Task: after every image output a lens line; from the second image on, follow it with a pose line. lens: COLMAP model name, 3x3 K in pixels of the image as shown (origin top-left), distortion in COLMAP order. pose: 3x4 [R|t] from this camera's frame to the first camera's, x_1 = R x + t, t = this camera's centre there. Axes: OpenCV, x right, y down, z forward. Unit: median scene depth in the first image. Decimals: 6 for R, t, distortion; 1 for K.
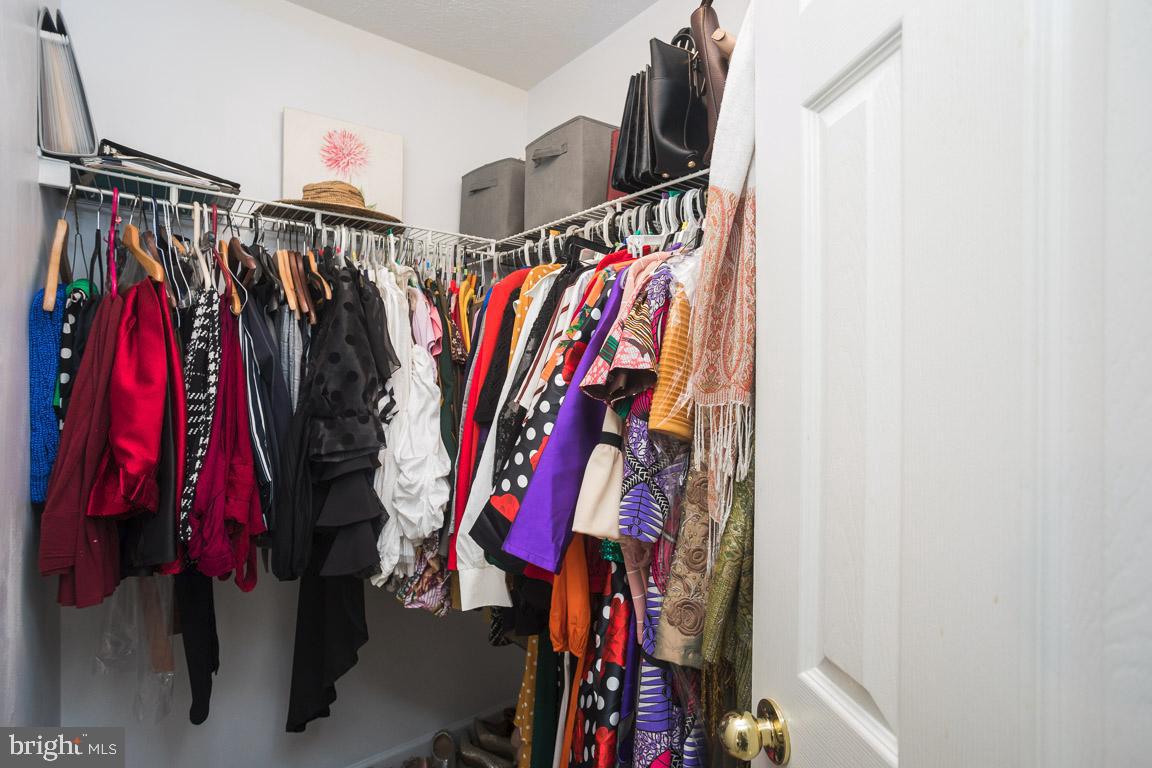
lens RADIAL K [[593.9, 0, 576.0], [0, 593.9, 384.0], [0, 0, 1]] dist [-0.061218, 0.040446]
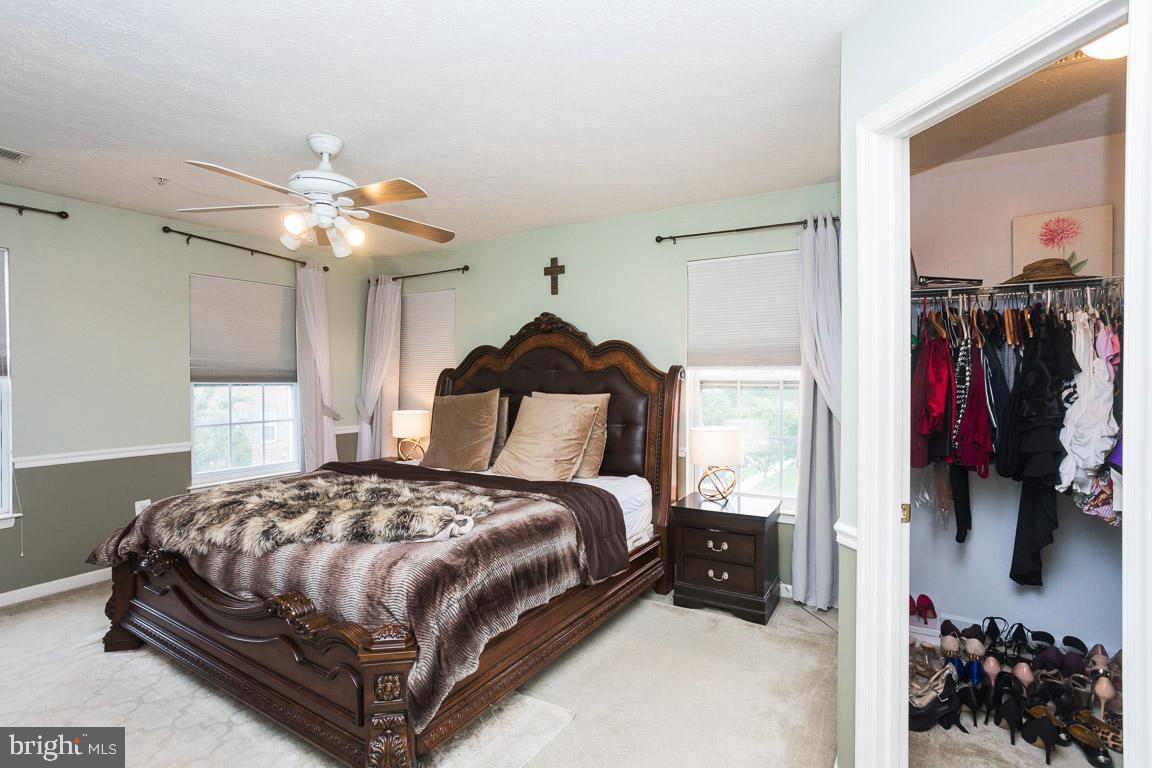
lens RADIAL K [[565.9, 0, 578.2], [0, 565.9, 378.2], [0, 0, 1]] dist [-0.054122, 0.032691]
pose [[0.379917, -0.003404, -0.925014, 0.697424], [-0.009614, 0.999925, -0.007628, 0.017679], [0.924971, 0.011791, 0.379855, -1.065563]]
